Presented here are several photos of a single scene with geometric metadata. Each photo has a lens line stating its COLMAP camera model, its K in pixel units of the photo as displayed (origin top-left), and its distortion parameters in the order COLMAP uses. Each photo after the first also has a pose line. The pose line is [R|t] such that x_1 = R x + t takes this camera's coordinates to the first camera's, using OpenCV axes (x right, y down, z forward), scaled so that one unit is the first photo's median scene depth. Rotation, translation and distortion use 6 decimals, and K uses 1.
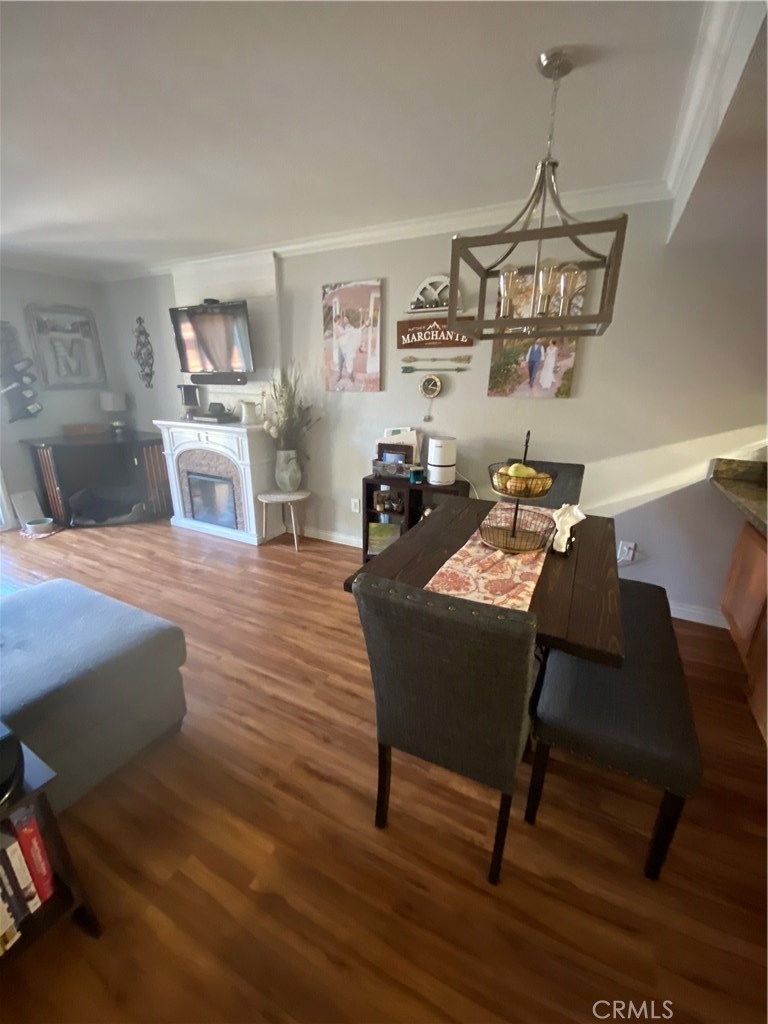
lens RADIAL K [[413.0, 0, 389.1], [0, 413.0, 514.1], [0, 0, 1]] dist [-0.001233, -0.000380]
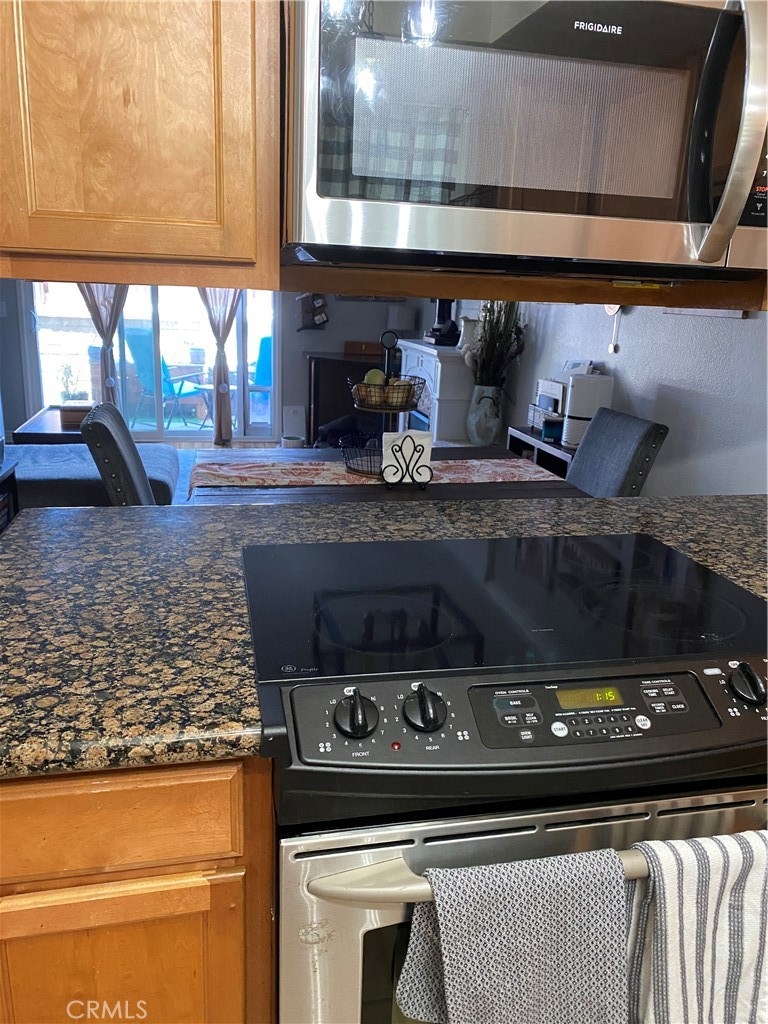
lens RADIAL K [[773.7, 0, 384.0], [0, 773.7, 512.0], [0, 0, 1]] dist [0.110266, -0.167933]
pose [[0.642005, 0.220605, -0.734277, 0.640237], [-0.273790, 0.960531, 0.049196, 0.034354], [0.716148, 0.169454, 0.677065, 0.000261]]
